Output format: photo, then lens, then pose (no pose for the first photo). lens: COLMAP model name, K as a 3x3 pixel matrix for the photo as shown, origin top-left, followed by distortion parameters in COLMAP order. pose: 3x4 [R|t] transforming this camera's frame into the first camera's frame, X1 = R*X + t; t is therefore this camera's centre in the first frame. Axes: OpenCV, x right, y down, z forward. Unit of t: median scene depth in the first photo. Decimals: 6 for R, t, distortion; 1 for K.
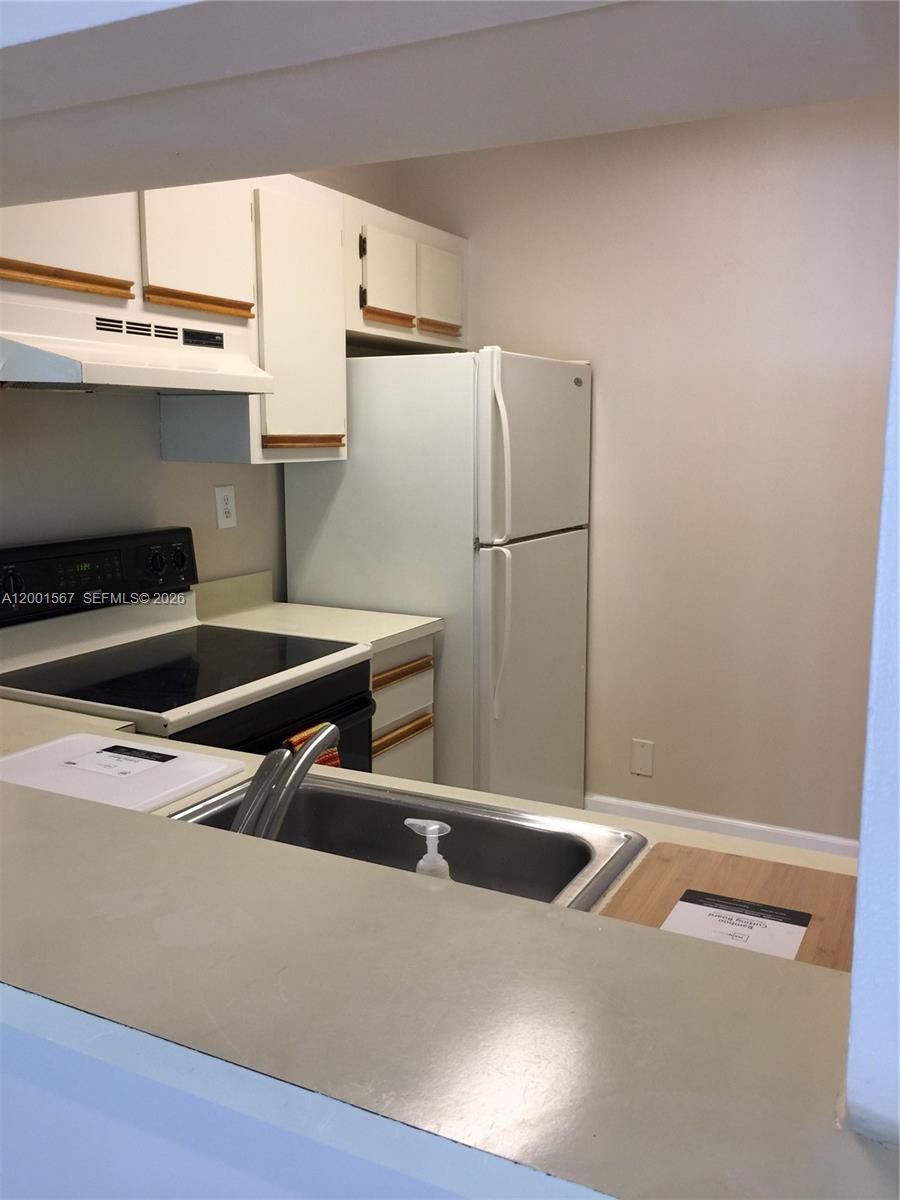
lens RADIAL K [[1048.5, 0, 457.4], [0, 1048.5, 576.8], [0, 0, 1]] dist [0.092812, -0.134966]
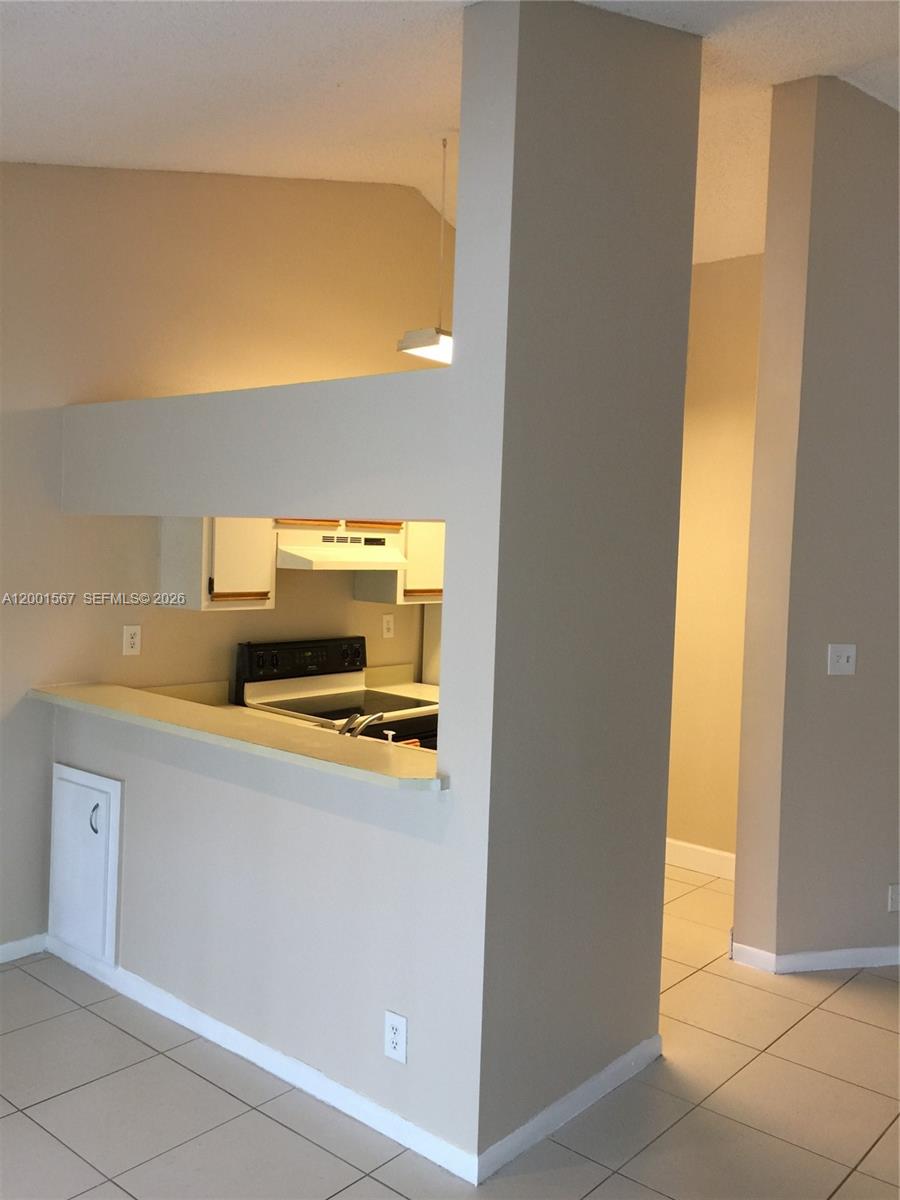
lens RADIAL K [[1048.5, 0, 457.4], [0, 1048.5, 576.8], [0, 0, 1]] dist [0.092812, -0.134966]
pose [[0.974188, 0.039487, -0.222260, 0.318887], [-0.063299, 0.992866, -0.101051, 0.025622], [0.216684, 0.112511, 0.969737, -0.786900]]
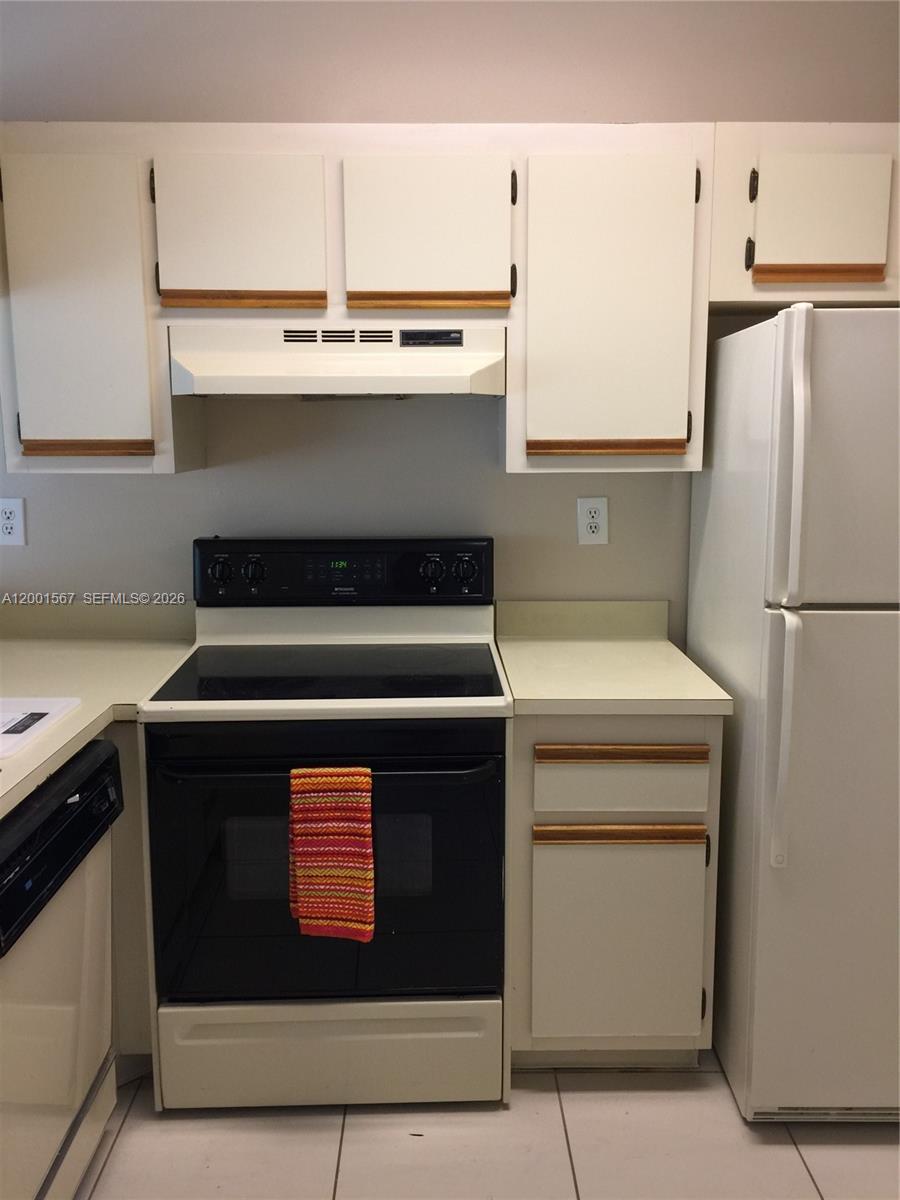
lens RADIAL K [[1048.5, 0, 457.4], [0, 1048.5, 576.8], [0, 0, 1]] dist [0.092812, -0.134966]
pose [[0.462435, 0.120703, -0.878399, 0.565726], [-0.116683, 0.990359, 0.074659, -0.080566], [0.878942, 0.067970, 0.472060, 0.544107]]
